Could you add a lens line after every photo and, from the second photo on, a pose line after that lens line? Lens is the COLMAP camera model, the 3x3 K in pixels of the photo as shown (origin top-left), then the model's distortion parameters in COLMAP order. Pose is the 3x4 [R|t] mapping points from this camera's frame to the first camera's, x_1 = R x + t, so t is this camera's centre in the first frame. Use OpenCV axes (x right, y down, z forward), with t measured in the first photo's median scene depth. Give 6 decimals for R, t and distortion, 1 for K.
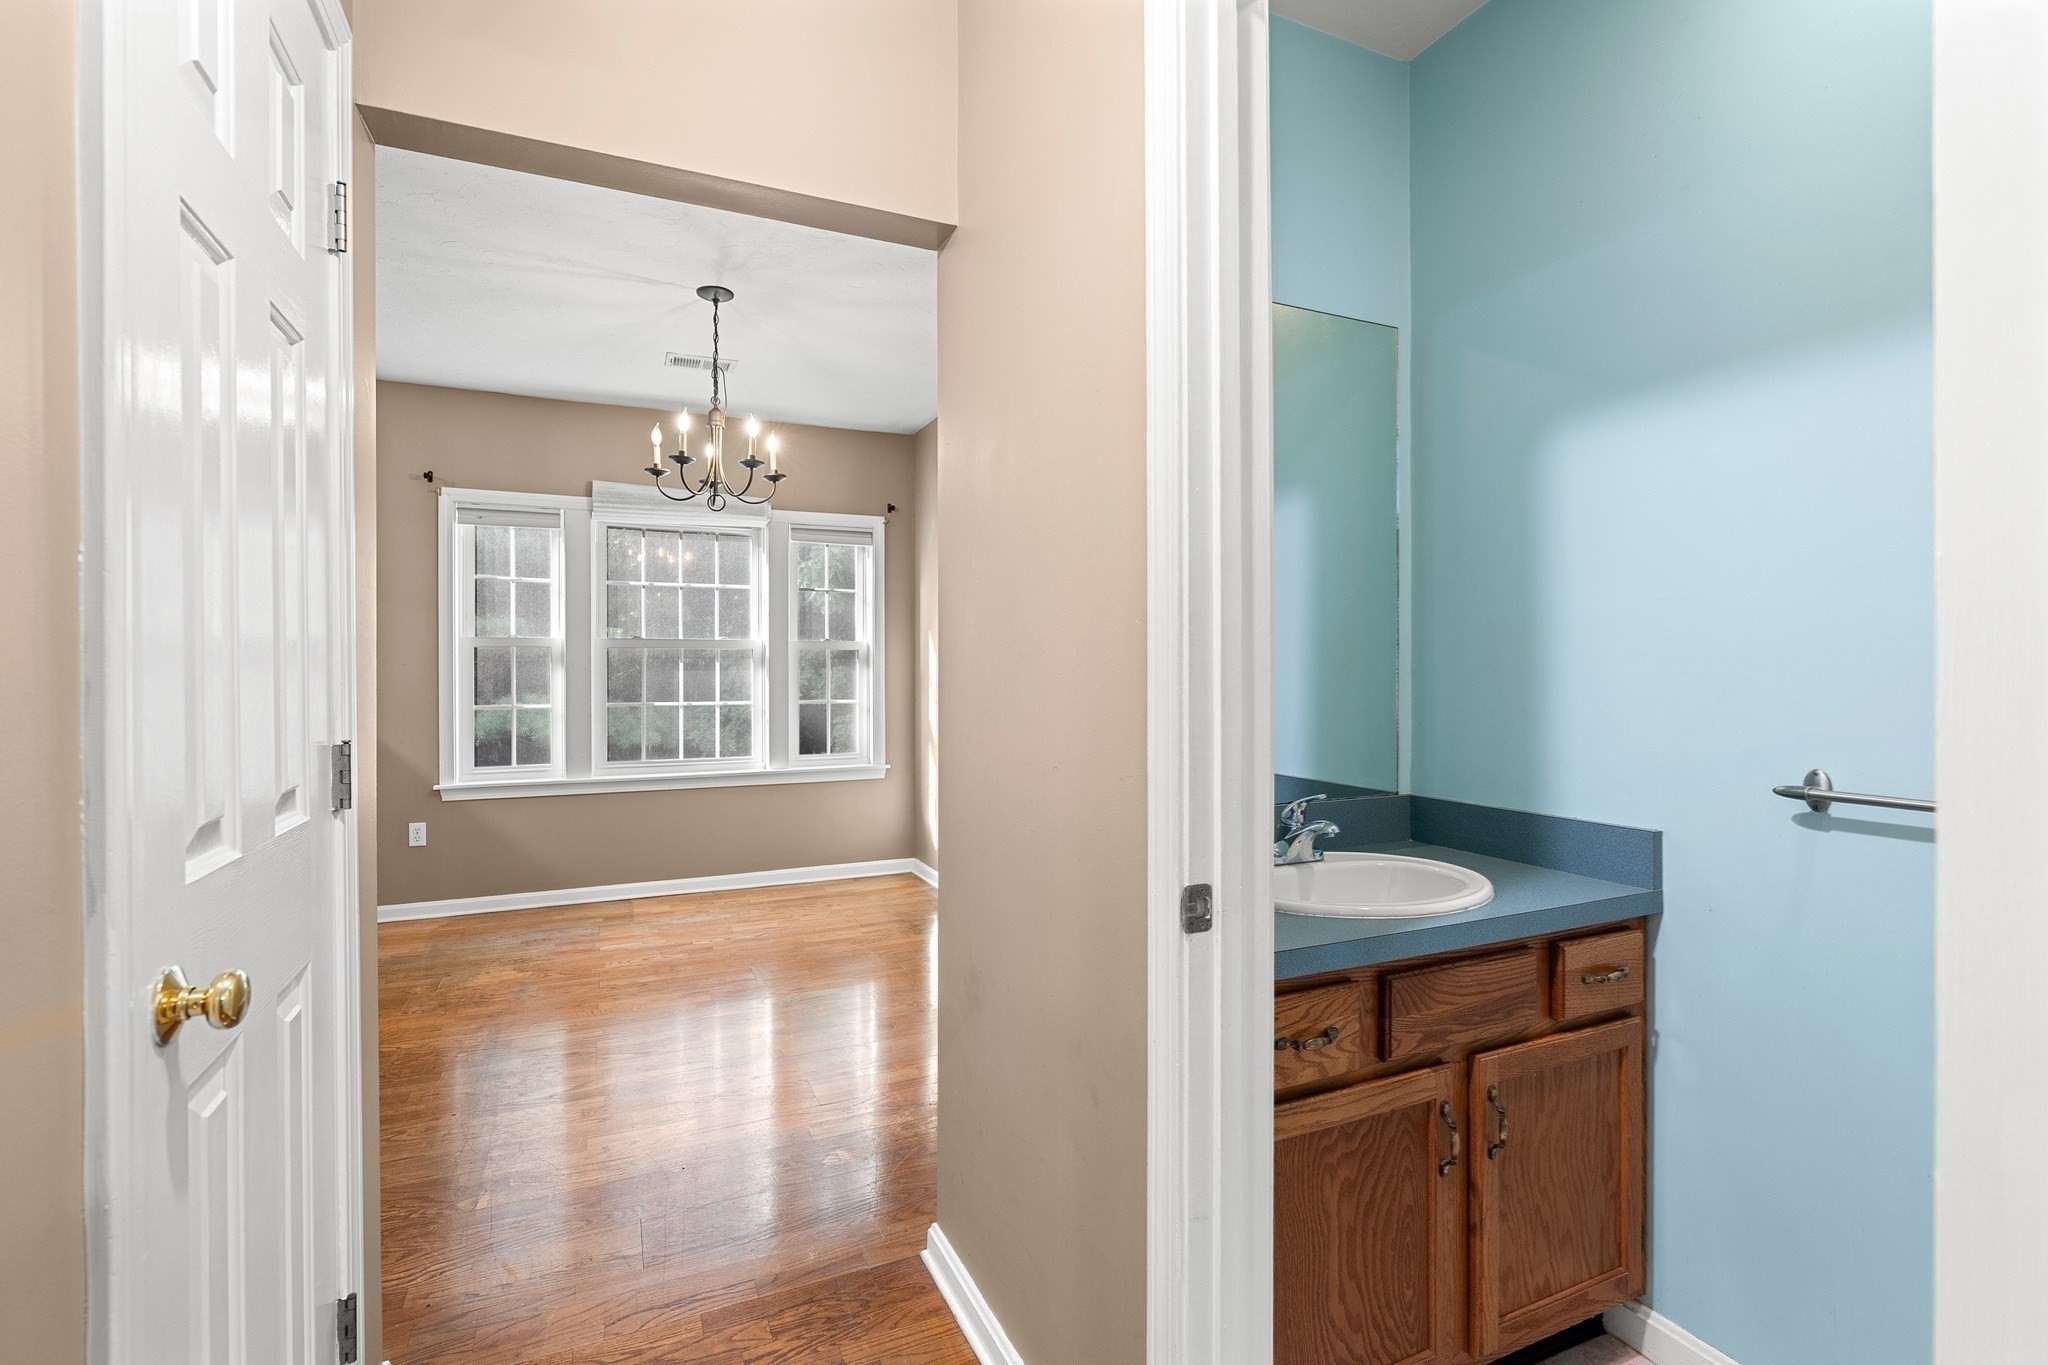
lens RADIAL K [[926.8, 0, 1034.6], [0, 926.8, 673.2], [0, 0, 1]] dist [-0.007760, 0.002775]
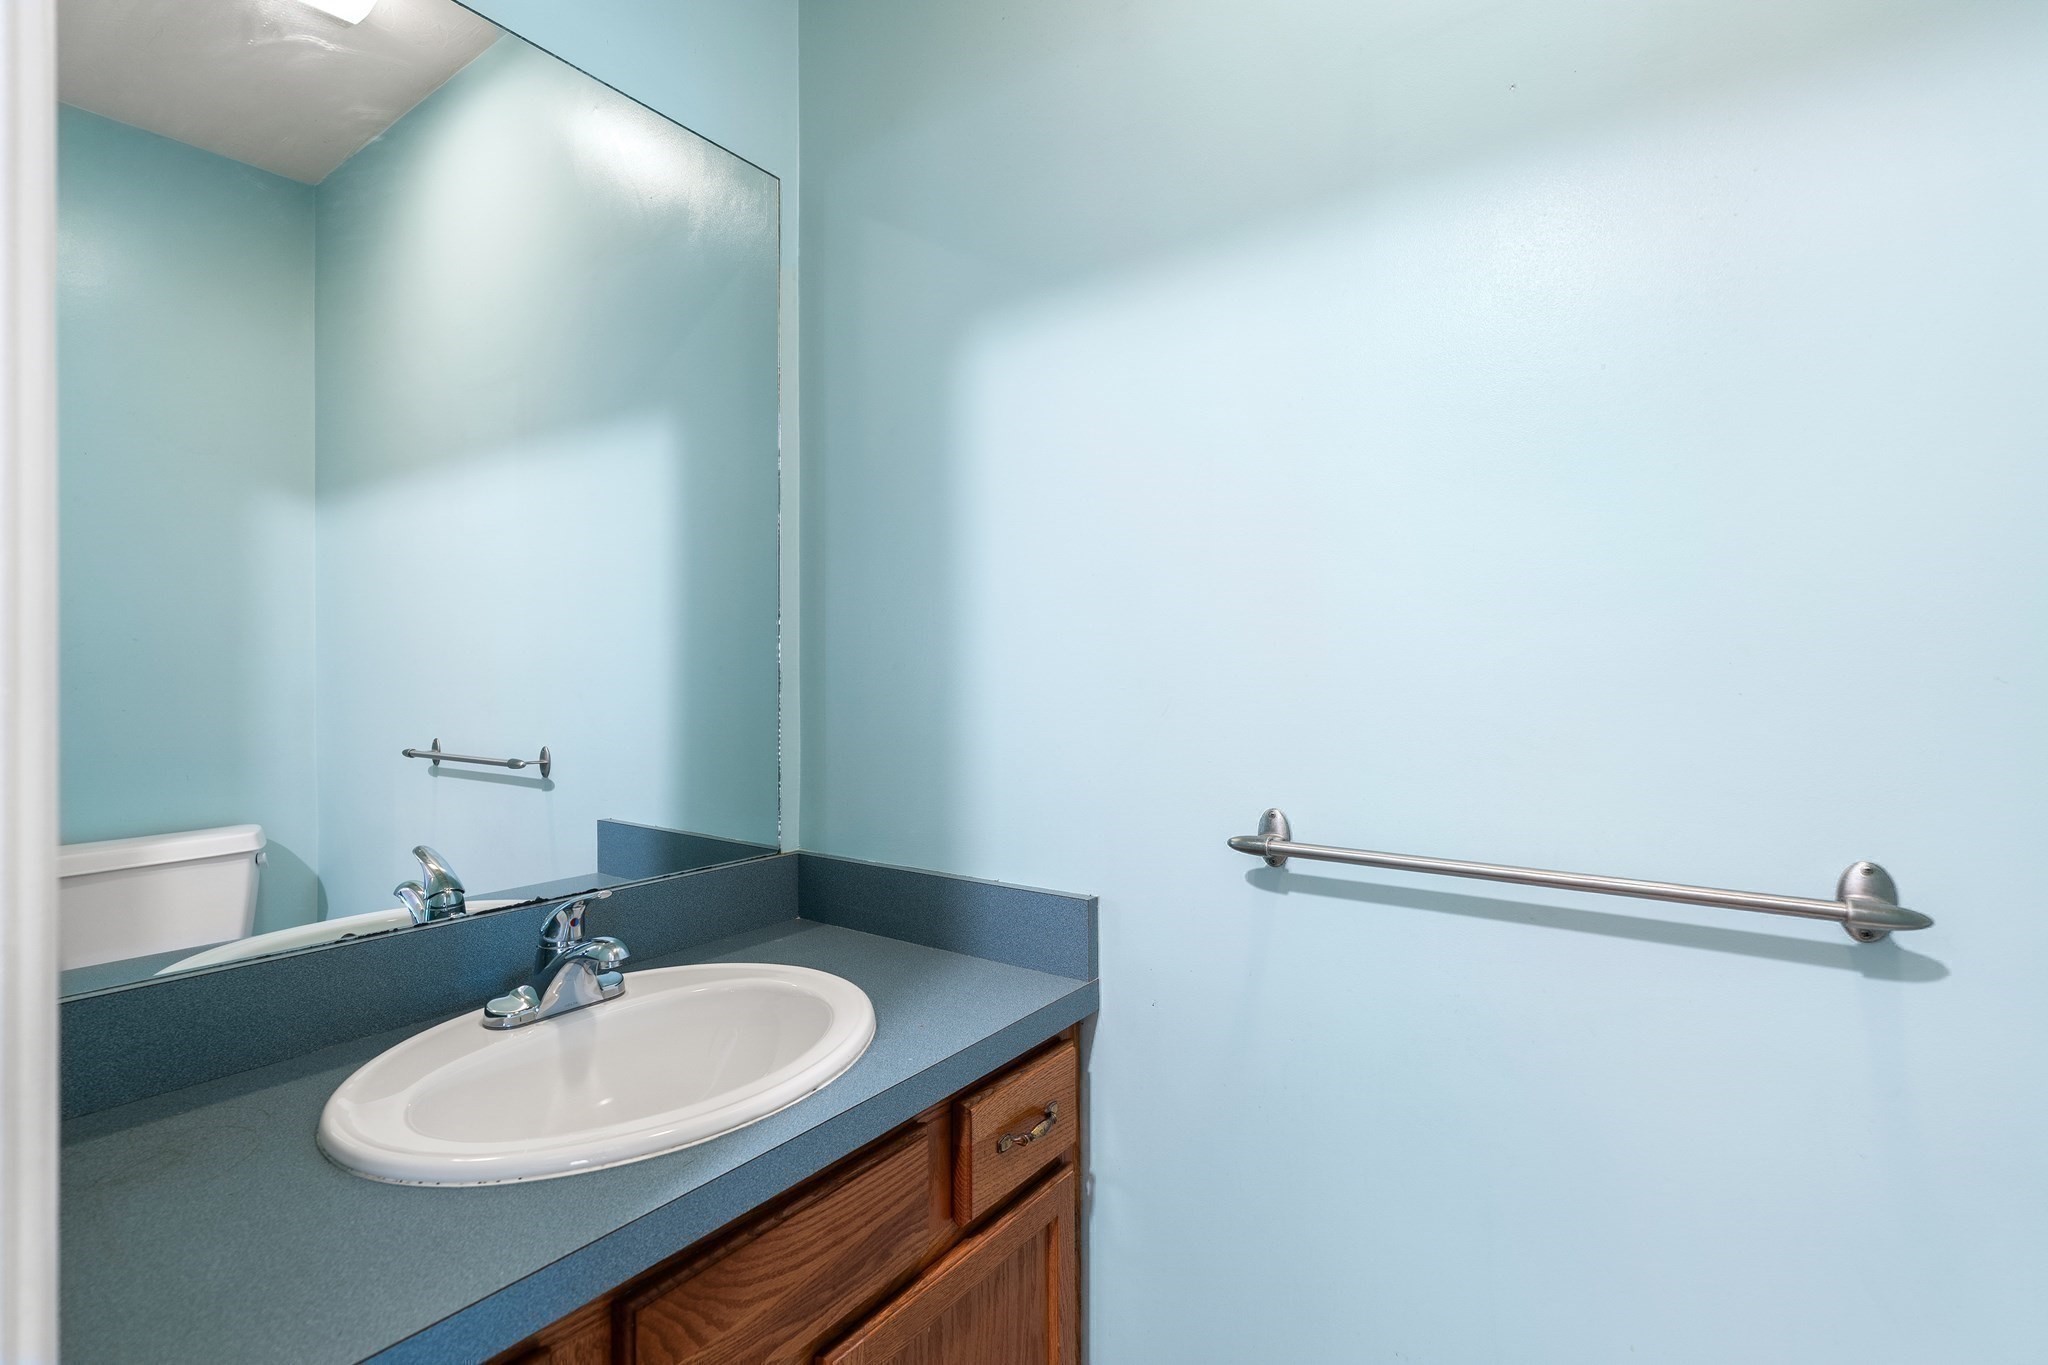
lens RADIAL K [[926.8, 0, 1024.1], [0, 926.8, 673.9], [0, 0, 1]] dist [-0.007760, 0.002775]
pose [[0.868424, 0.000587, 0.495822, 0.267915], [0.000358, 0.999998, -0.001810, -0.002566], [-0.495823, 0.001750, 0.868422, 0.396801]]
